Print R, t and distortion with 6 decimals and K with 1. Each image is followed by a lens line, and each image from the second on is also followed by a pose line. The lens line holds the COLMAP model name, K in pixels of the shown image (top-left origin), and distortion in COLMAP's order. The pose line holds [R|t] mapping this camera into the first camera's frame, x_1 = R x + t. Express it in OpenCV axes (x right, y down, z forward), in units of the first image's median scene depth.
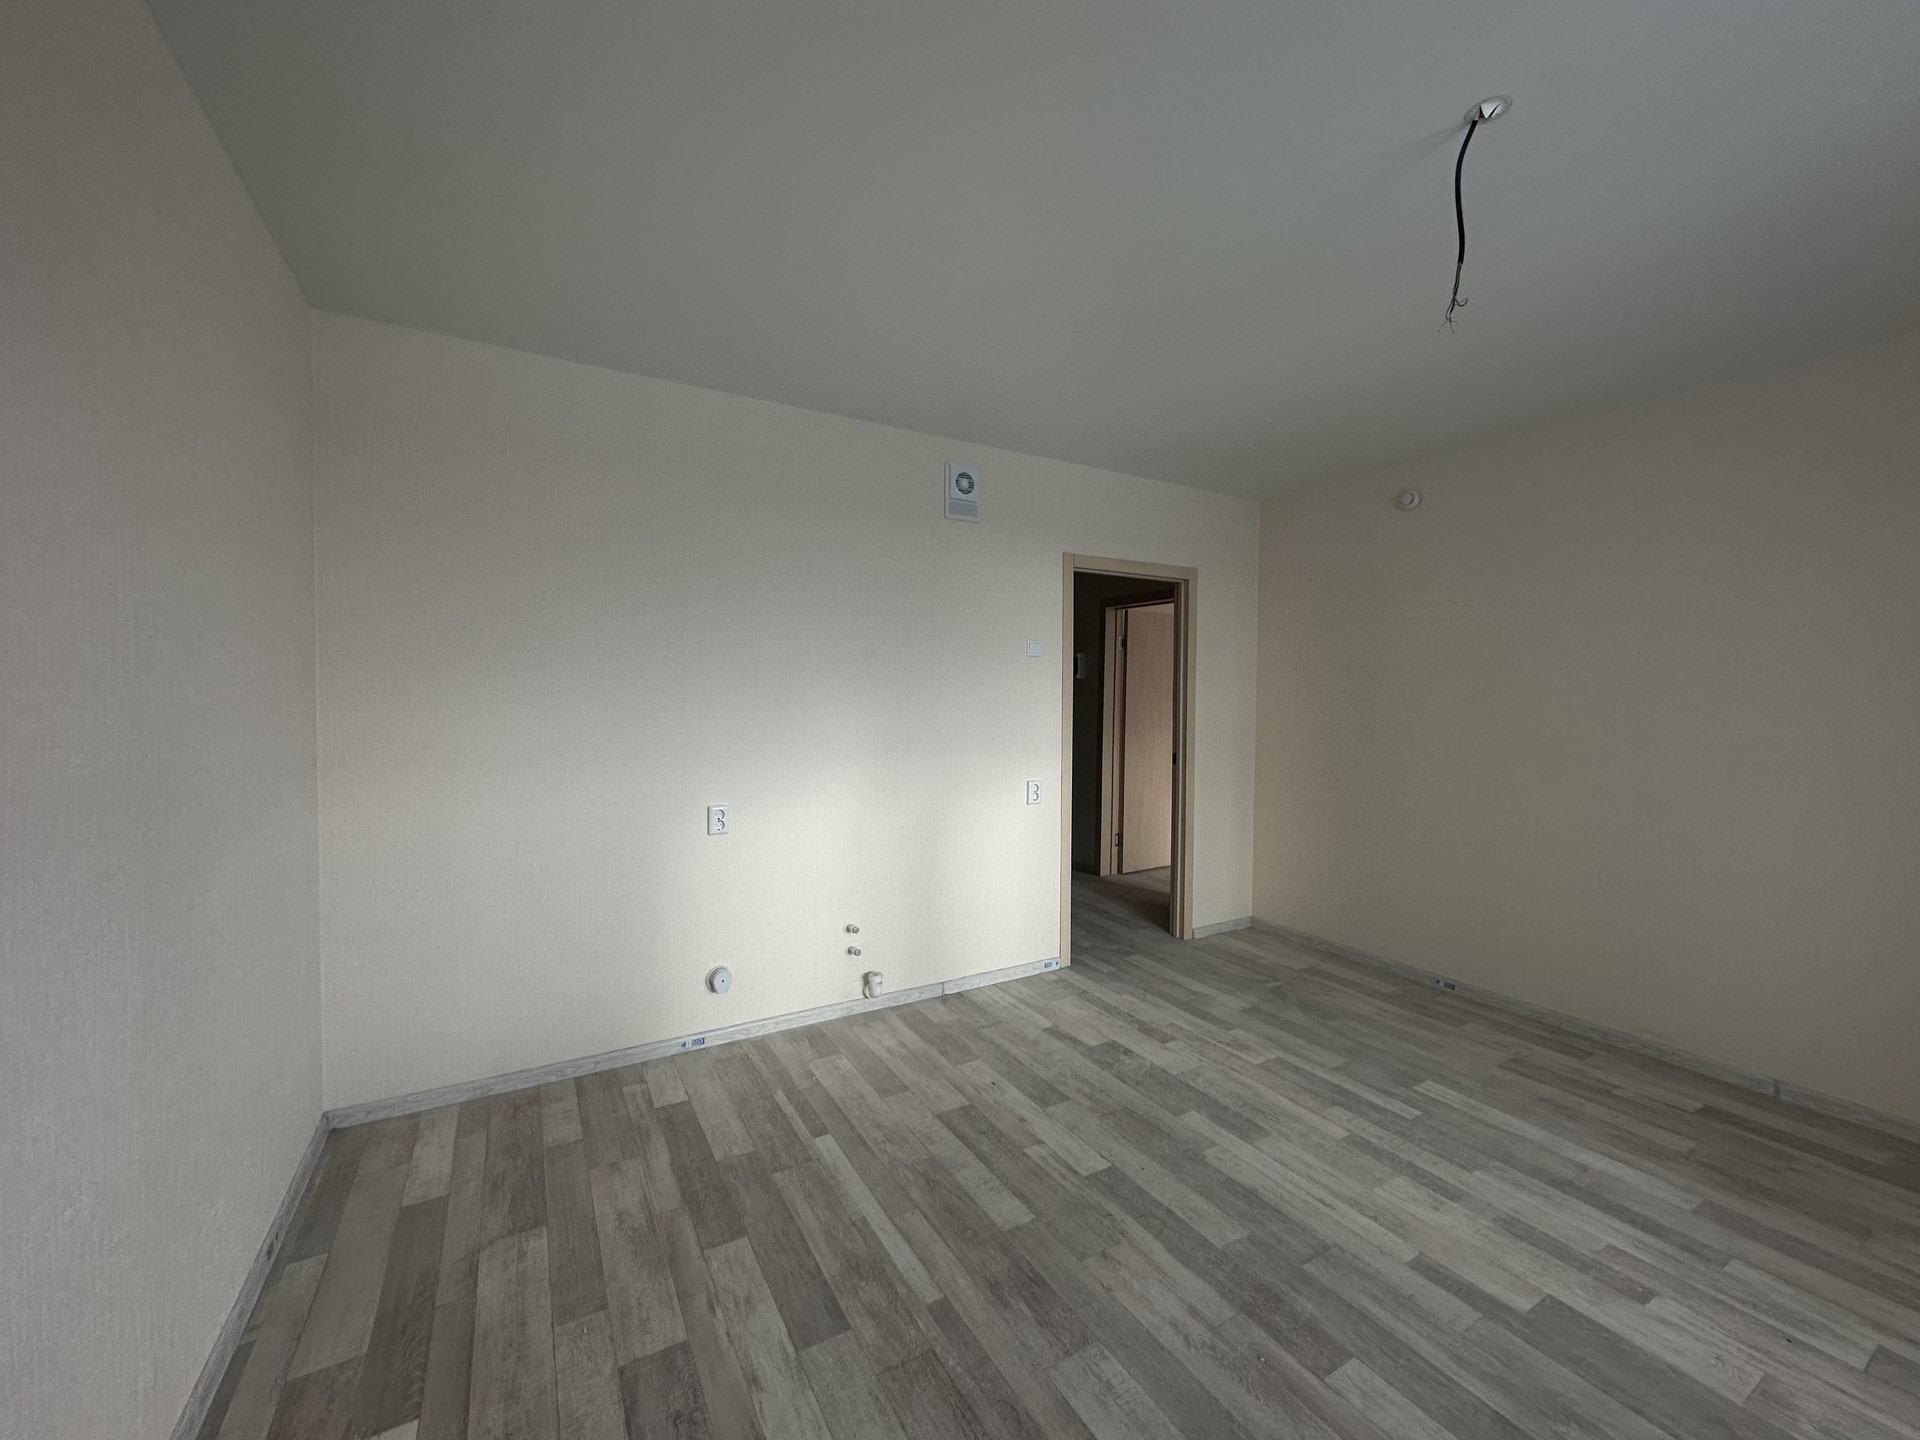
lens RADIAL K [[759.6, 0, 960.0], [0, 759.6, 720.0], [0, 0, 1]] dist [-0.000644, -0.000088]
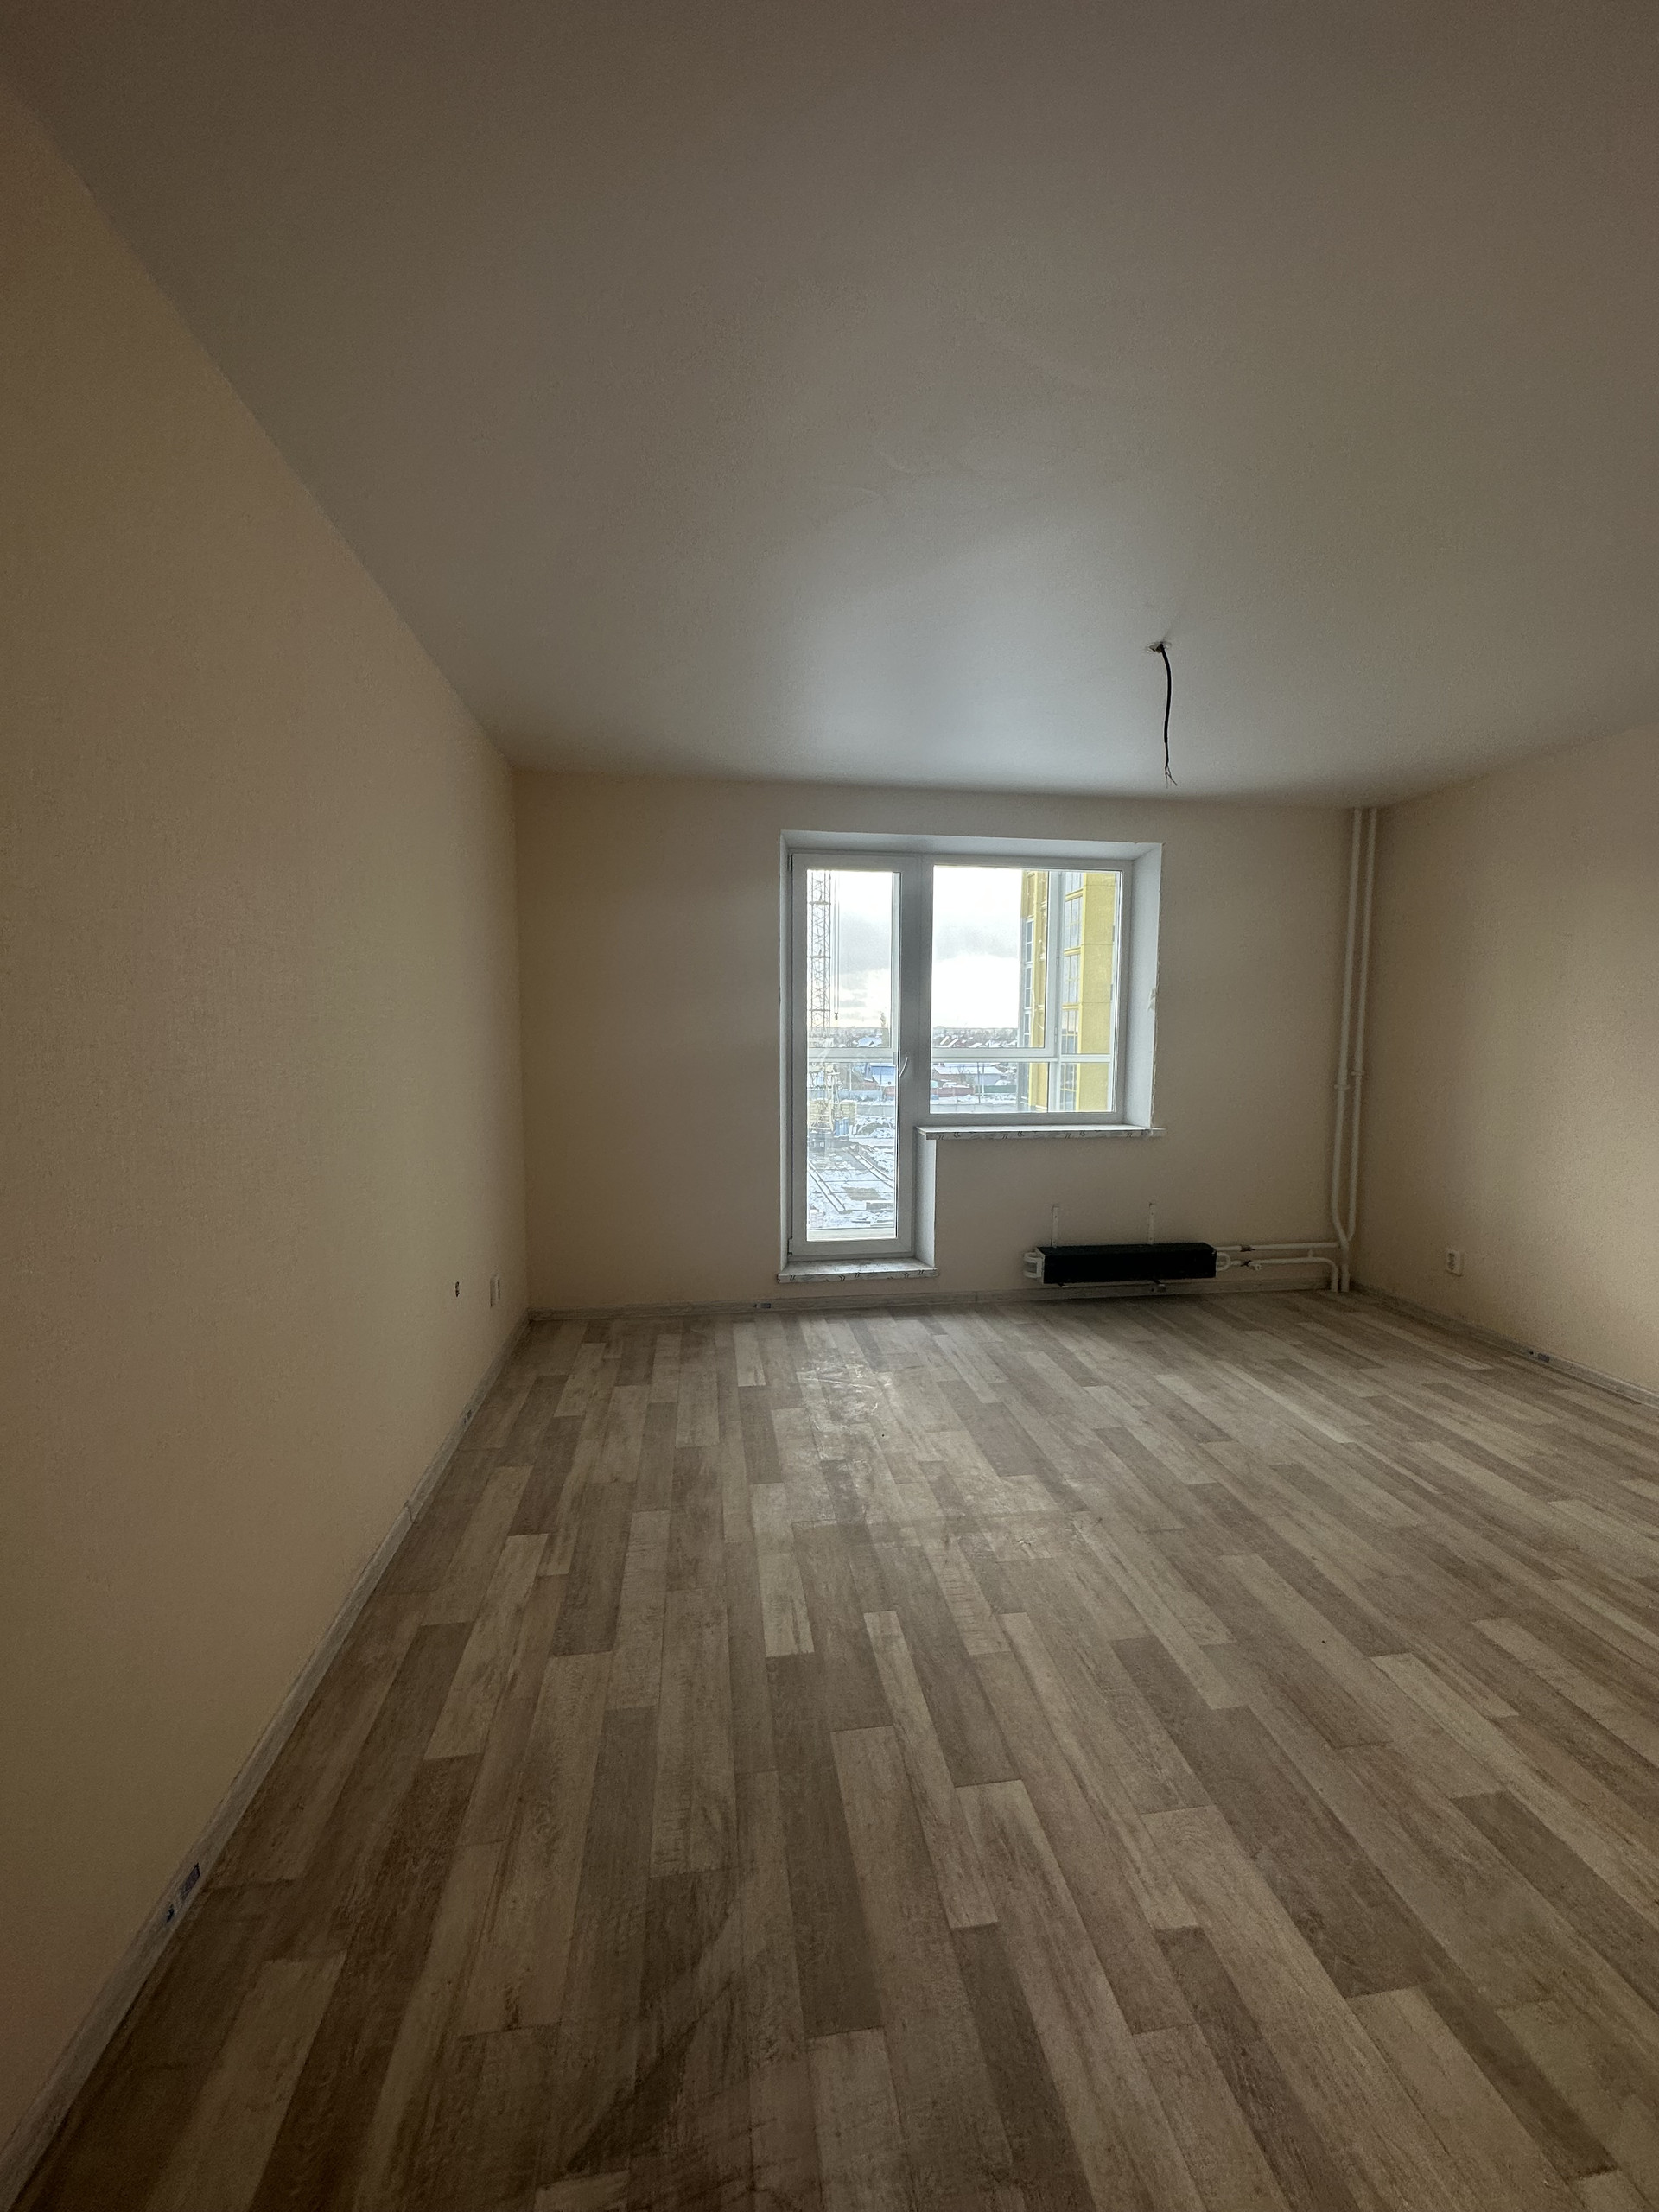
lens RADIAL K [[875.2, 0, 829.5], [0, 875.2, 1106.0], [0, 0, 1]] dist [-0.000644, -0.000088]
pose [[-0.927615, -0.044951, 0.370824, 0.381892], [0.000836, 0.992481, 0.122398, -0.064683], [-0.373537, 0.113848, -0.920602, 1.851711]]
